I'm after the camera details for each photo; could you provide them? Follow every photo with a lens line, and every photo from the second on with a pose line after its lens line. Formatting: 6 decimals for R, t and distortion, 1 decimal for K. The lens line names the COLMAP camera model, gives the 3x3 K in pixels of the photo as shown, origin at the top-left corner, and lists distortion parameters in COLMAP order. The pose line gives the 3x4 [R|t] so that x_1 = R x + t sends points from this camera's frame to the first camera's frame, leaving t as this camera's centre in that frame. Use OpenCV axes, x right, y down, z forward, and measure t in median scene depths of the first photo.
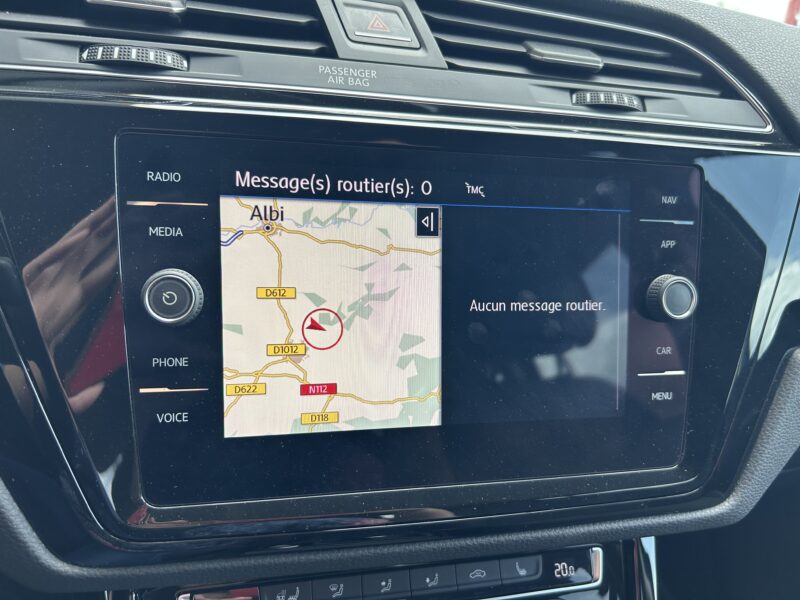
lens RADIAL K [[609.4, 0, 405.5], [0, 609.4, 301.1], [0, 0, 1]] dist [0.045310, -0.053802]
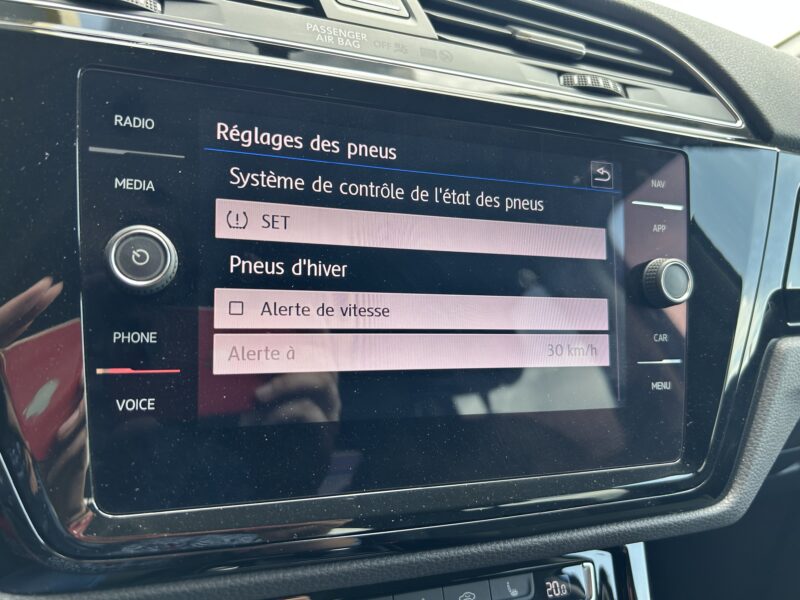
lens RADIAL K [[609.4, 0, 395.3], [0, 609.4, 295.9], [0, 0, 1]] dist [0.045310, -0.053802]
pose [[0.992263, 0.002006, 0.124140, -0.115362], [0.009803, 0.995482, -0.094445, 0.107822], [-0.123768, 0.094931, 0.987760, 0.103281]]
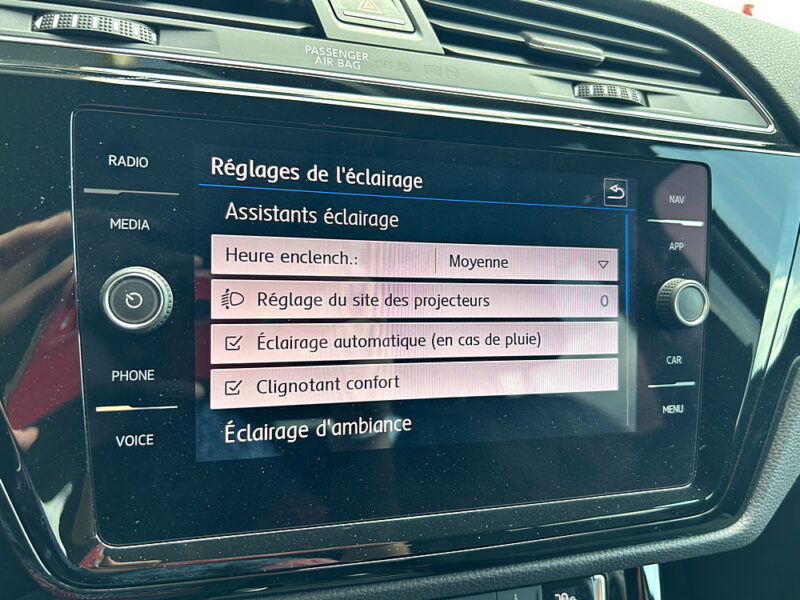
lens RADIAL K [[609.4, 0, 403.8], [0, 609.4, 297.1], [0, 0, 1]] dist [0.045310, -0.053802]
pose [[0.998034, -0.000528, 0.062668, -0.049974], [0.002788, 0.999348, -0.035988, 0.018673], [-0.062608, 0.036092, 0.997385, 0.096847]]
